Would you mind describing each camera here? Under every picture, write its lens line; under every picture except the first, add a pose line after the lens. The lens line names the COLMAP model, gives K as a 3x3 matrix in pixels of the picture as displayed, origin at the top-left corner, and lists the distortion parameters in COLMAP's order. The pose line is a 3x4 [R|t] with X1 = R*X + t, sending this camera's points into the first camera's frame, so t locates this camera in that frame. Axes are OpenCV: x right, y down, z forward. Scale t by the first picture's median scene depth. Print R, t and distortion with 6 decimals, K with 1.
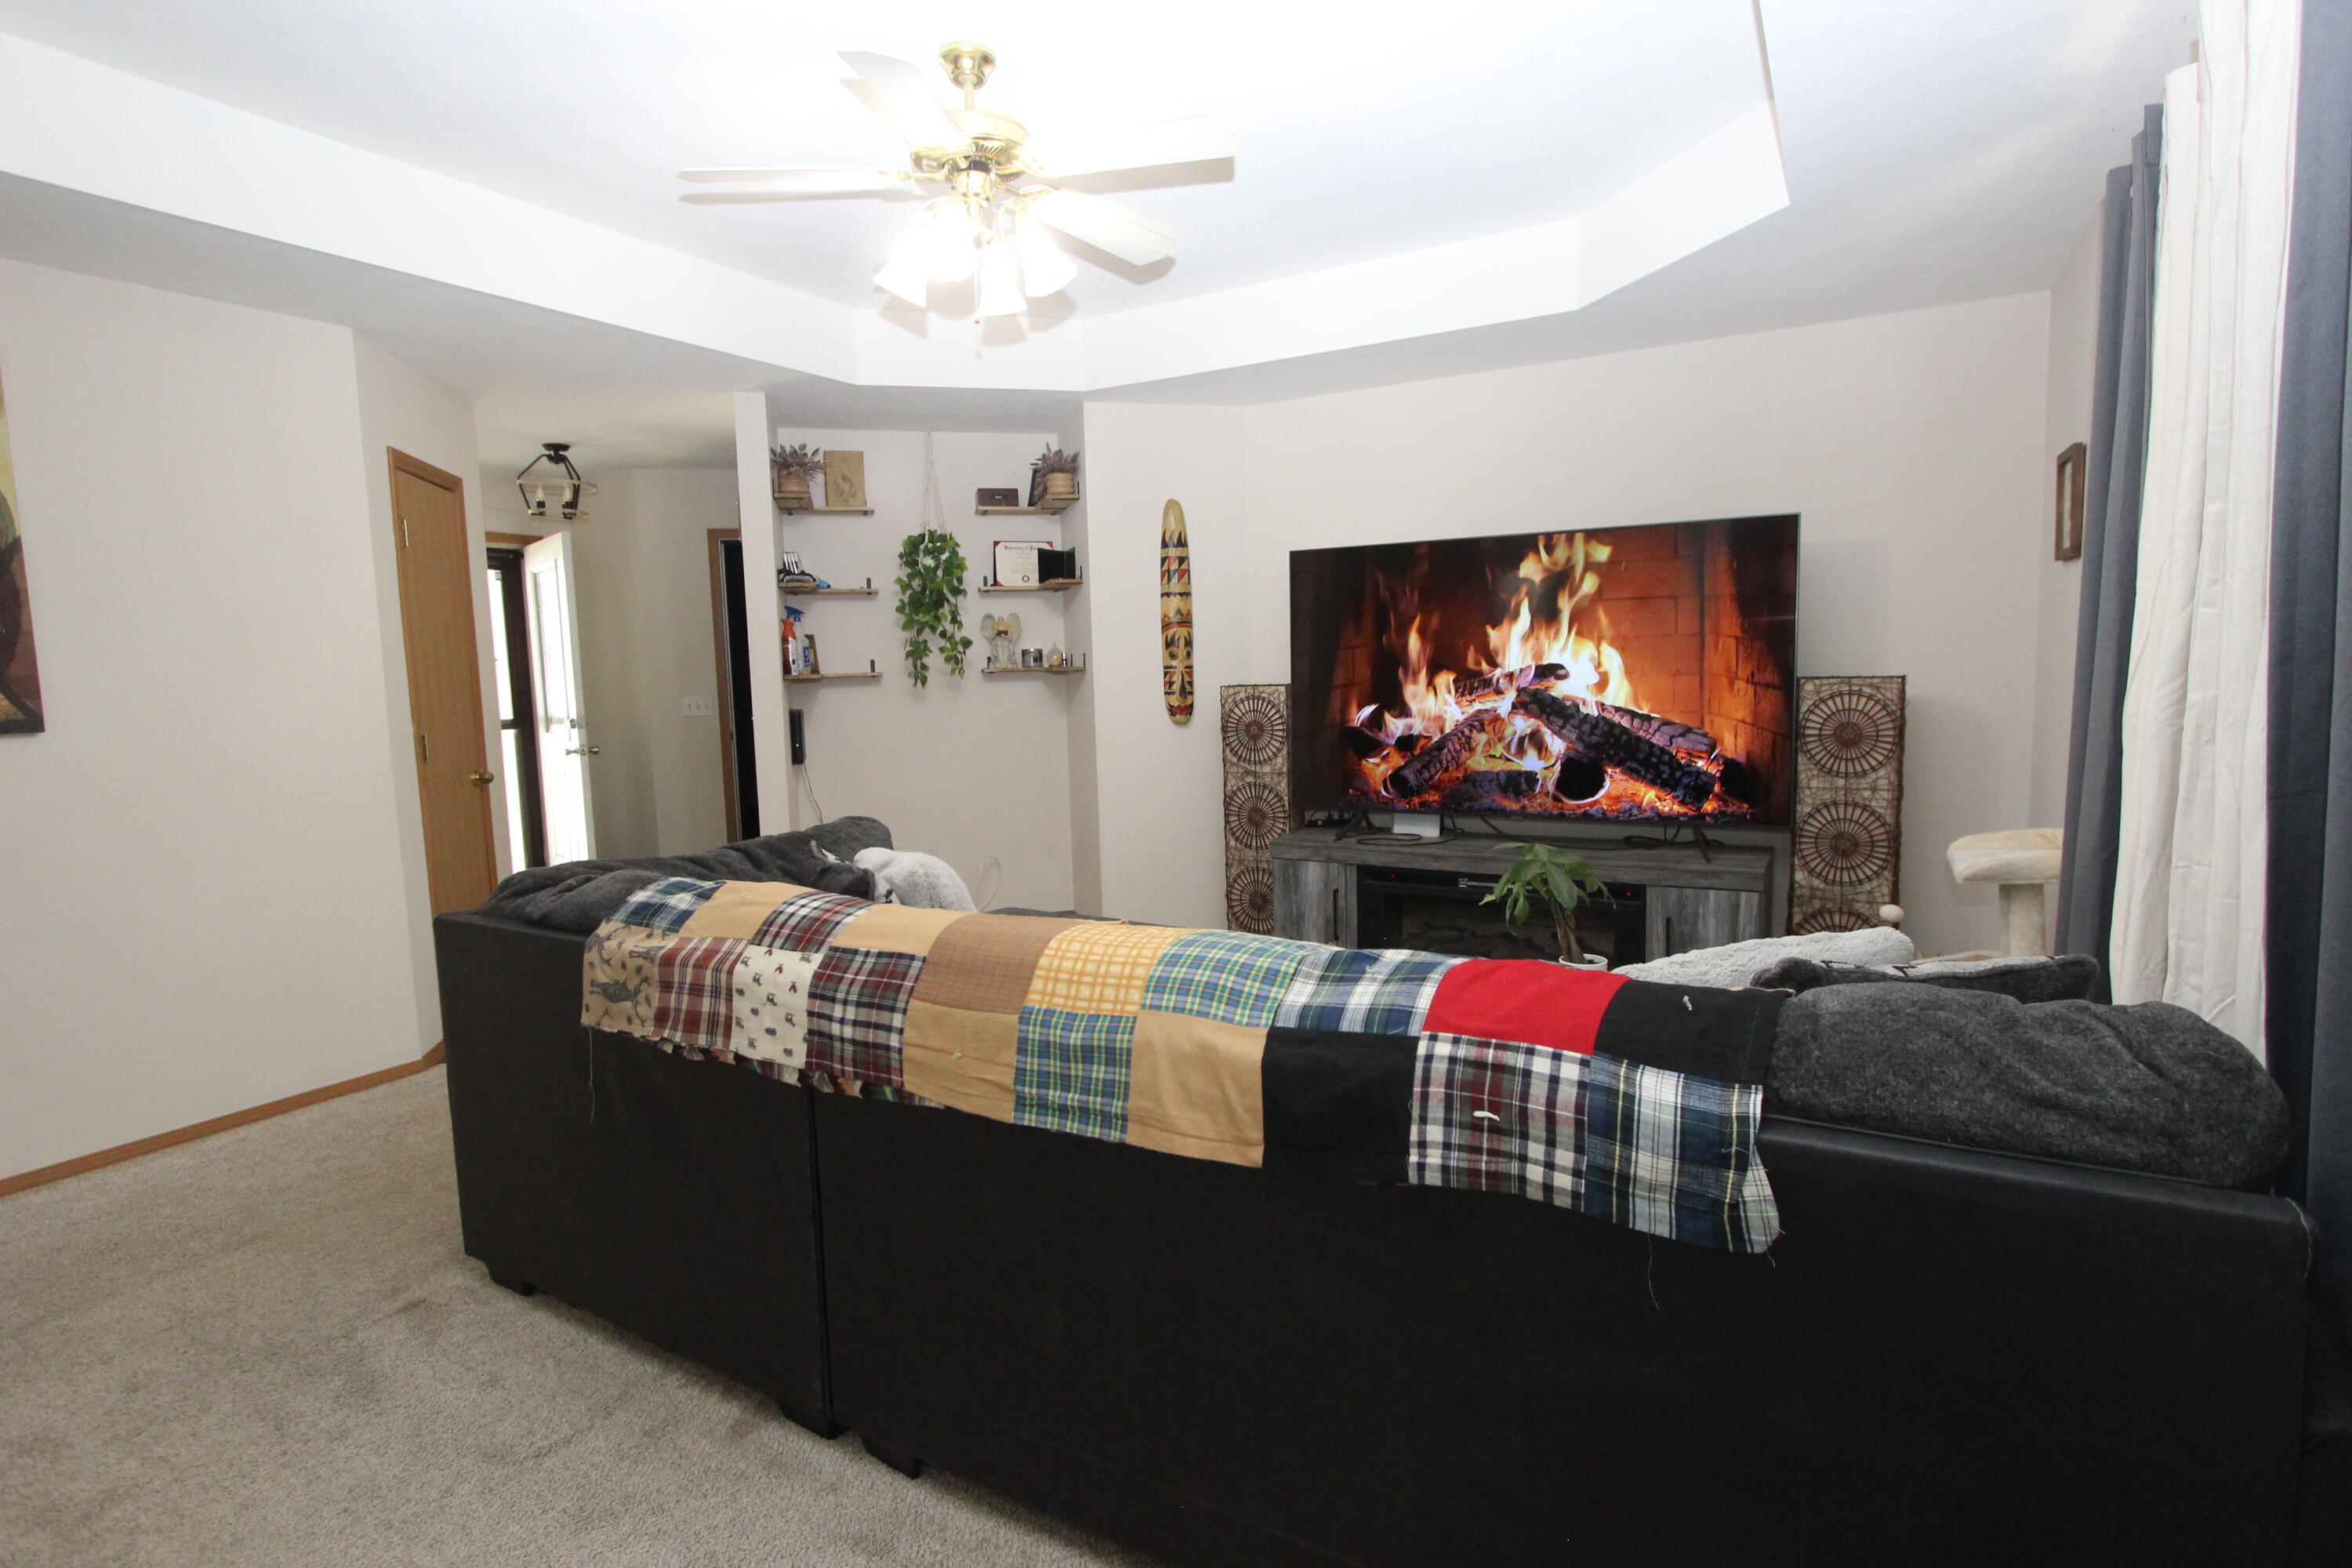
lens RADIAL K [[1165.4, 0, 1176.0], [0, 1165.4, 784.0], [0, 0, 1]] dist [-0.016566, 0.000021]
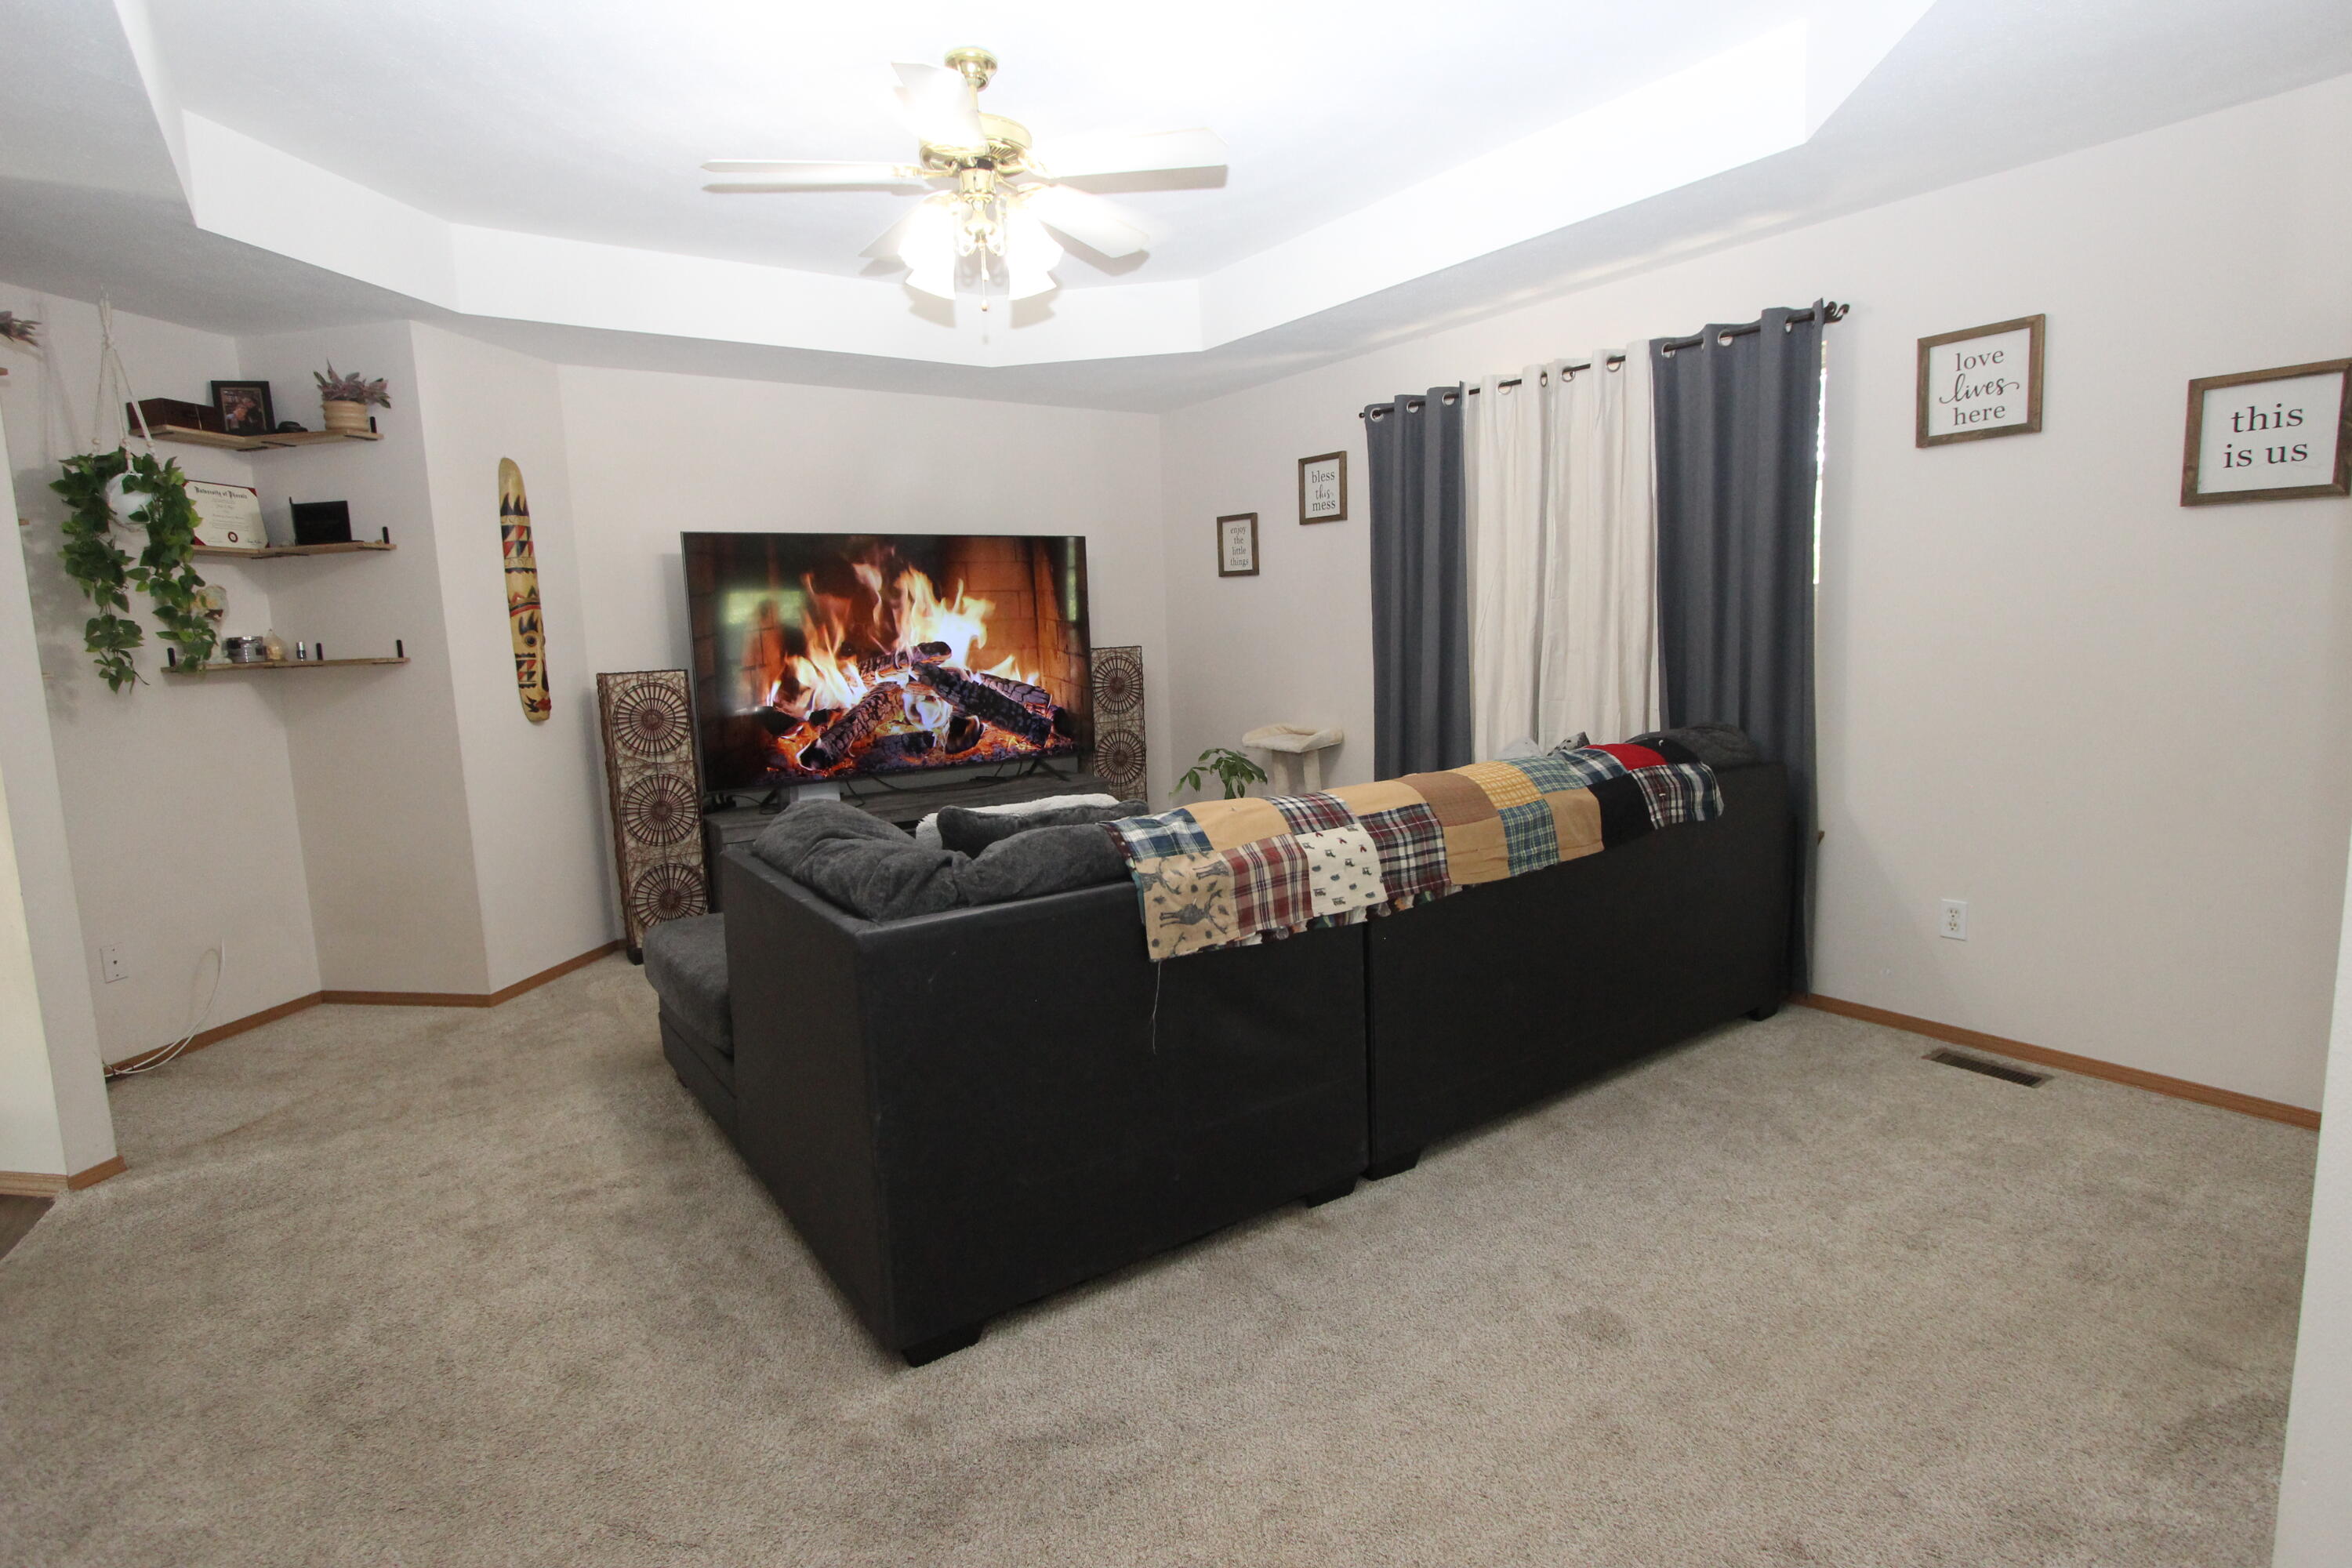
lens RADIAL K [[1165.4, 0, 1176.0], [0, 1165.4, 784.0], [0, 0, 1]] dist [-0.016566, 0.000021]
pose [[0.418070, -0.113213, 0.901333, -0.717762], [0.121114, 0.990292, 0.068210, -0.008611], [-0.900305, 0.080647, 0.427723, 0.265125]]
